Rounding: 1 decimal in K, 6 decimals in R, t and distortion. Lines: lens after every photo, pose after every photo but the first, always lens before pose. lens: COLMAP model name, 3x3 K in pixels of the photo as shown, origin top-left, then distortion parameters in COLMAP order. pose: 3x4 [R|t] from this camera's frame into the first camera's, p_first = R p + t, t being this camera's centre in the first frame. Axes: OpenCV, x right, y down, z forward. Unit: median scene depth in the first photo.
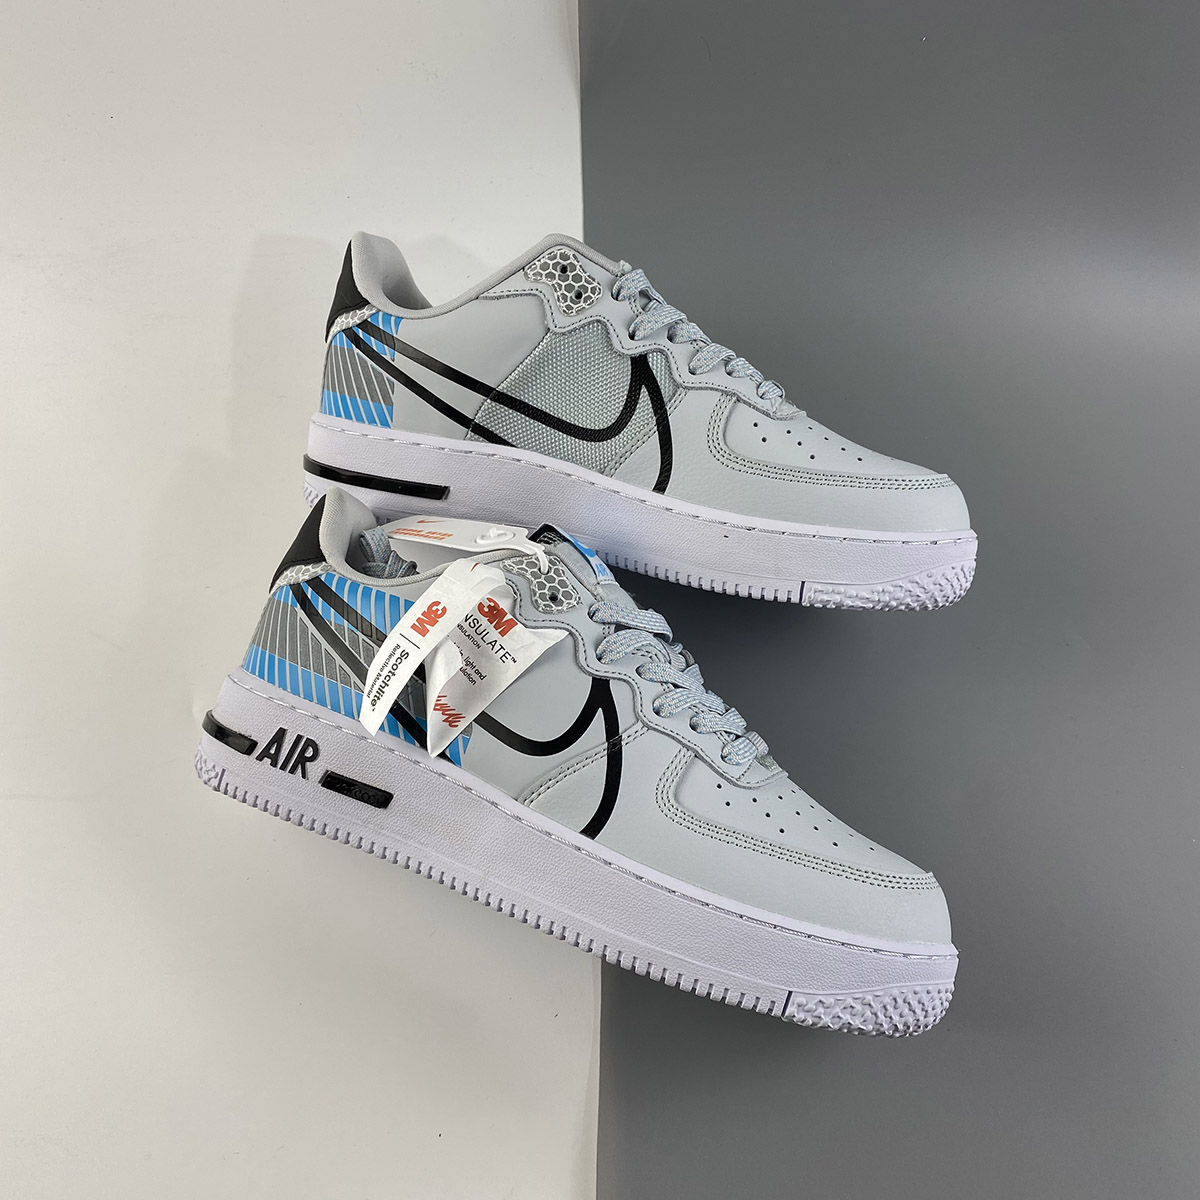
lens RADIAL K [[1187.9, 0, 620.3], [0, 1187.9, 600.3], [0, 0, 1]] dist [0.137709, -0.609198]
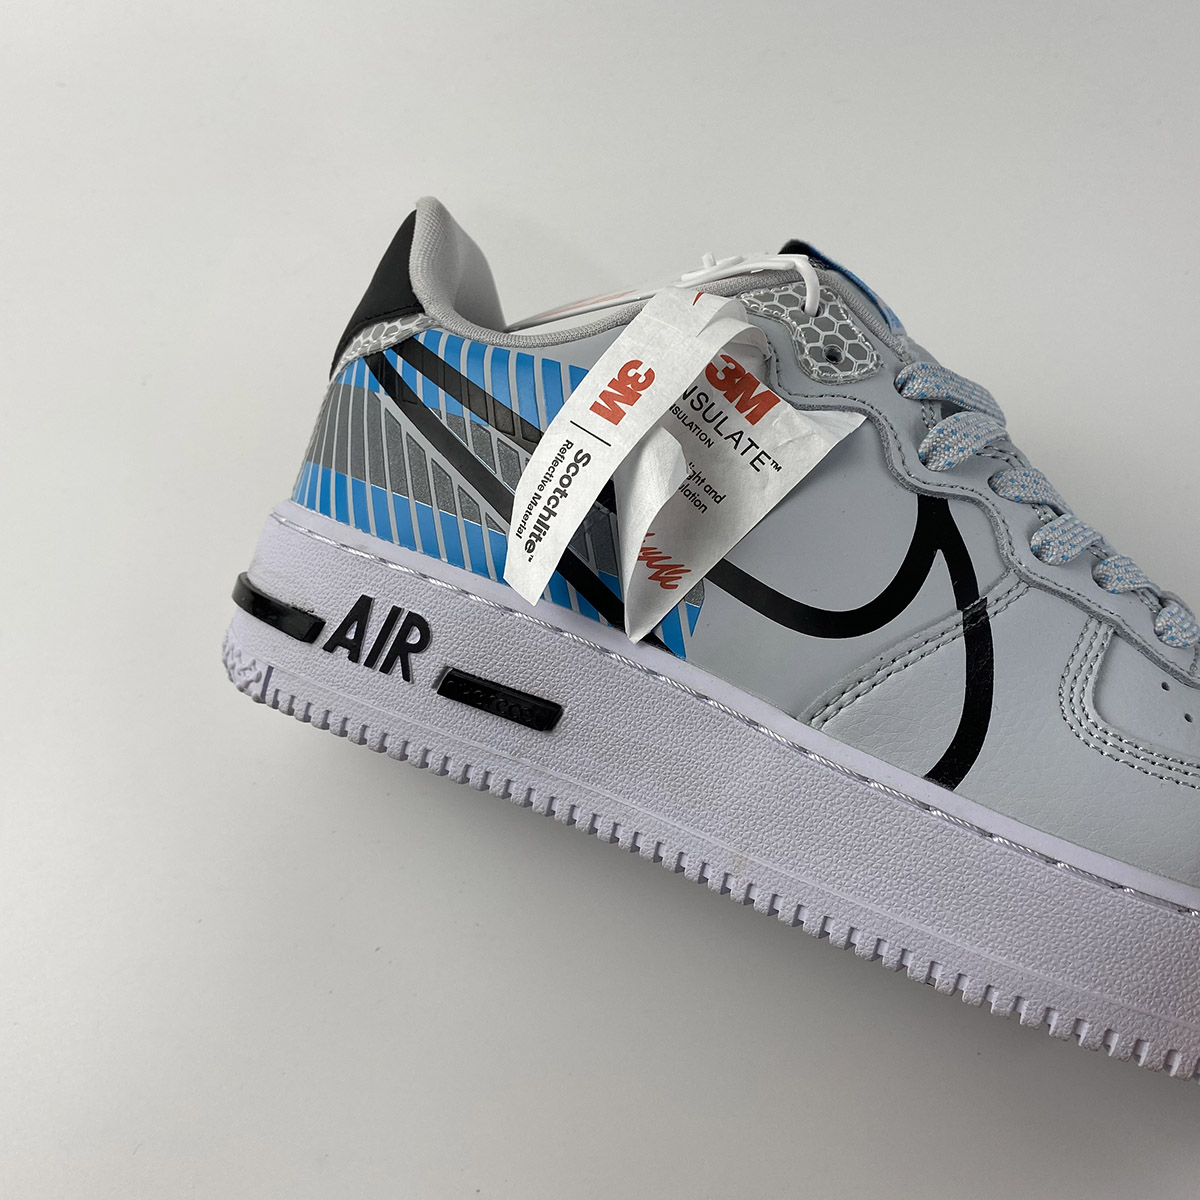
lens RADIAL K [[1187.9, 0, 620.3], [0, 1187.9, 600.3], [0, 0, 1]] dist [0.137709, -0.609198]
pose [[0.999042, -0.017569, -0.040069, -0.137154], [0.021494, 0.994783, 0.099728, 0.054215], [0.038108, -0.100494, 0.994208, 0.431946]]
